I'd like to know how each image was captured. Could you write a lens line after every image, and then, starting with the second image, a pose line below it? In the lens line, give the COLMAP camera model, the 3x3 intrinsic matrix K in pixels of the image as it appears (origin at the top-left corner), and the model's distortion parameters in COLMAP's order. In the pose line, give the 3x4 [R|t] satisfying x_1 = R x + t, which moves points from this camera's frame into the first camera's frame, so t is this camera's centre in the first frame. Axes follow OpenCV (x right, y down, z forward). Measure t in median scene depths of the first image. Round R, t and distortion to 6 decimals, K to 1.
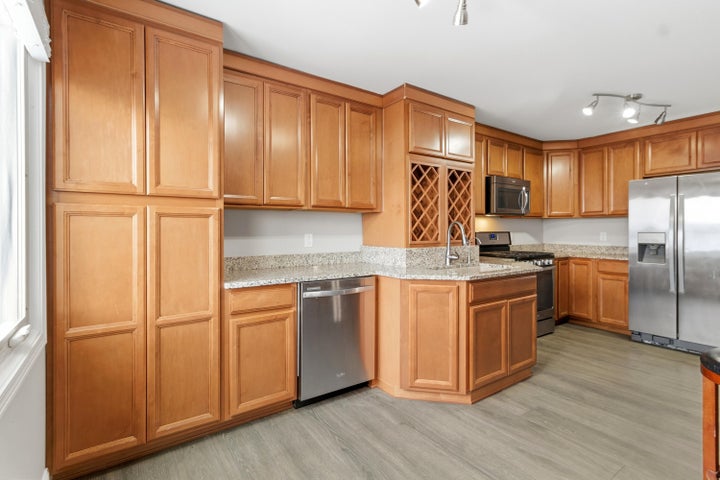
lens RADIAL K [[347.2, 0, 359.8], [0, 347.2, 229.0], [0, 0, 1]] dist [0.005283, -0.000751]
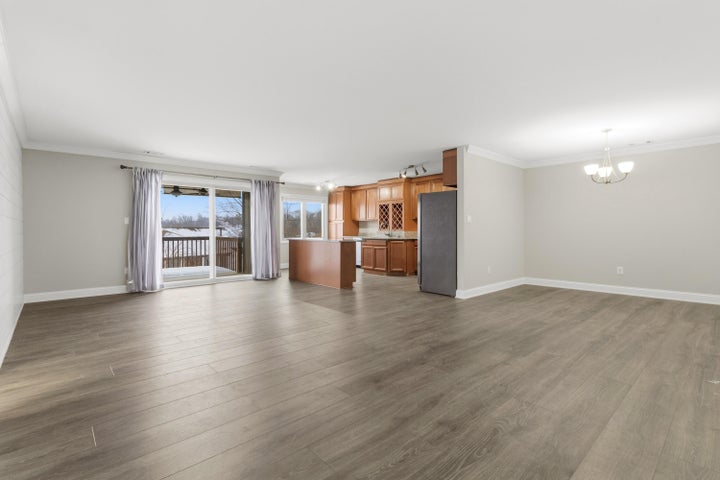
lens RADIAL K [[347.2, 0, 358.0], [0, 347.2, 229.3], [0, 0, 1]] dist [0.005283, -0.000751]
pose [[0.112652, -0.001662, -0.993633, 3.121070], [0.008426, 0.999964, -0.000718, 0.035767], [0.993599, -0.008291, 0.112662, 0.412732]]
